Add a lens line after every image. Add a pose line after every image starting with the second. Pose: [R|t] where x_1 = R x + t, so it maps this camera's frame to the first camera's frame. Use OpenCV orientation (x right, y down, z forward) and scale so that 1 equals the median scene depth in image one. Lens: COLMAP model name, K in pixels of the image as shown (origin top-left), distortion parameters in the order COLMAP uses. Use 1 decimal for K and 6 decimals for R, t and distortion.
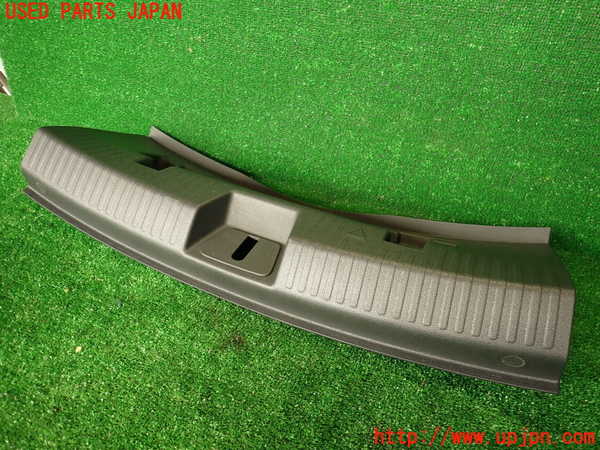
lens RADIAL K [[446.6, 0, 300.0], [0, 446.6, 225.0], [0, 0, 1]] dist [-0.000207, -0.005532]
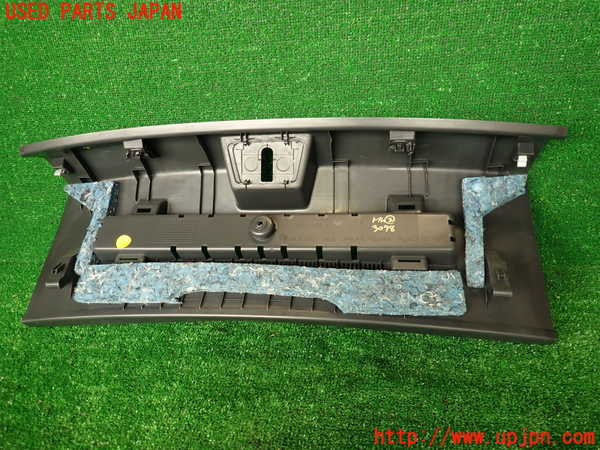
lens RADIAL K [[446.6, 0, 300.0], [0, 446.6, 225.0], [0, 0, 1]] dist [-0.000207, -0.005532]
pose [[0.959185, -0.229728, 0.164890, -0.142850], [0.248806, 0.962731, -0.106041, -0.078357], [-0.134384, 0.142739, 0.980595, 0.101321]]
